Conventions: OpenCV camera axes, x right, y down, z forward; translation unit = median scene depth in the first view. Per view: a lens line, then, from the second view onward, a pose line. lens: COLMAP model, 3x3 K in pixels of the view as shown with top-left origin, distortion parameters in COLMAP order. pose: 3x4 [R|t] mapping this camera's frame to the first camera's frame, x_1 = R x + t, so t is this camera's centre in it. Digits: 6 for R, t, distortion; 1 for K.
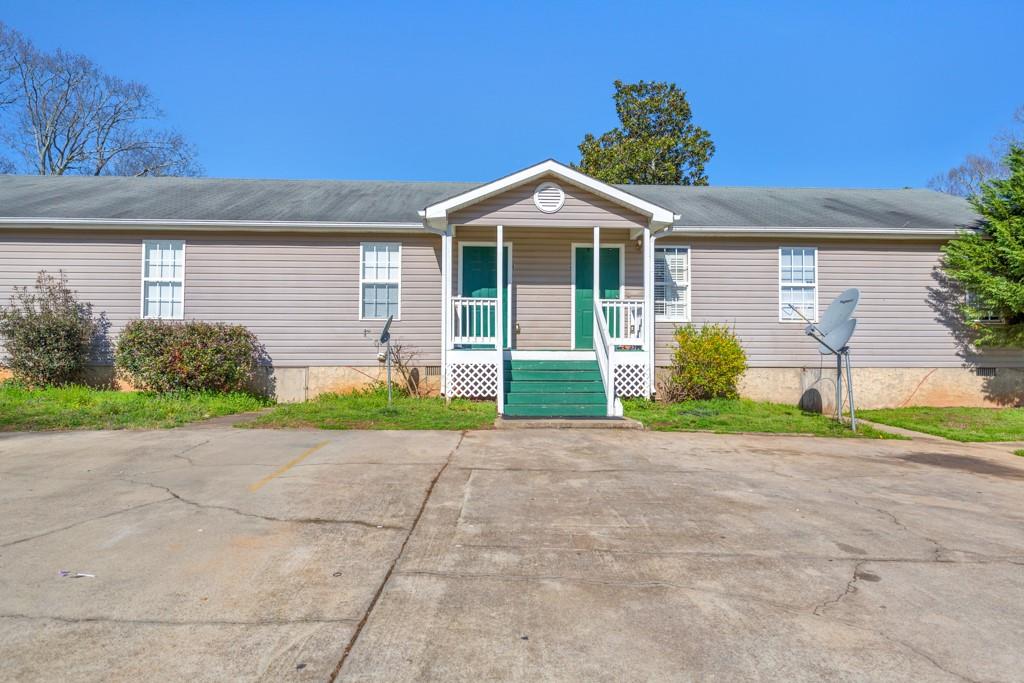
lens RADIAL K [[726.8, 0, 510.0], [0, 726.8, 341.2], [0, 0, 1]] dist [0.001878, 0.001385]
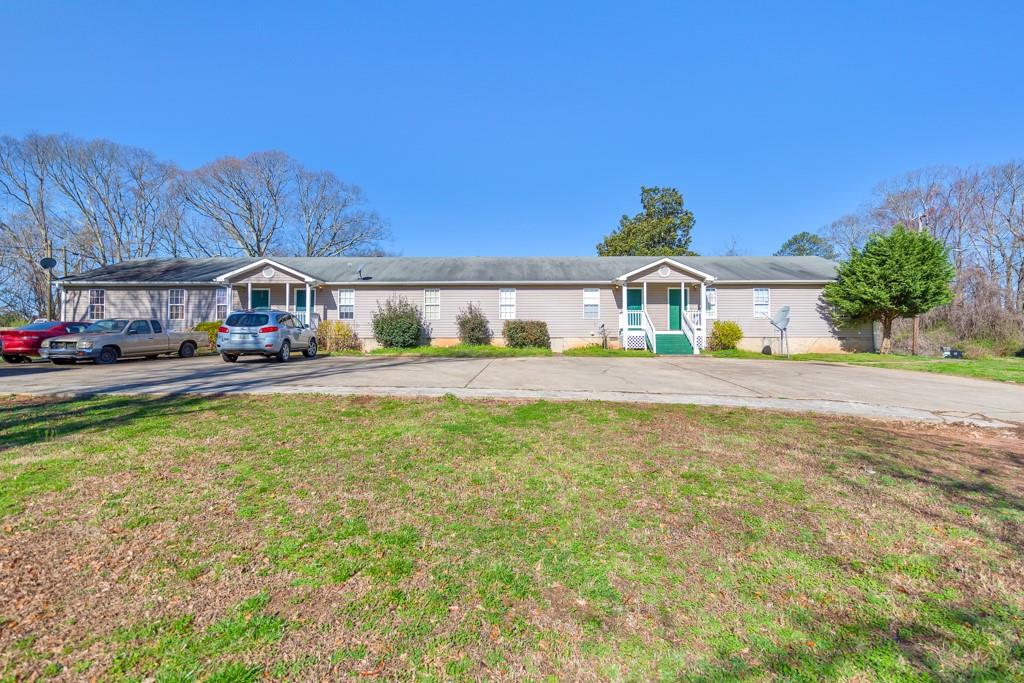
lens RADIAL K [[463.5, 0, 517.6], [0, 463.5, 331.6], [0, 0, 1]] dist [0.003020, 0.000556]
pose [[0.998530, -0.005031, -0.053972, -0.335337], [0.005201, 0.999982, 0.003027, 0.008042], [0.053956, -0.003303, 0.998538, -0.593472]]
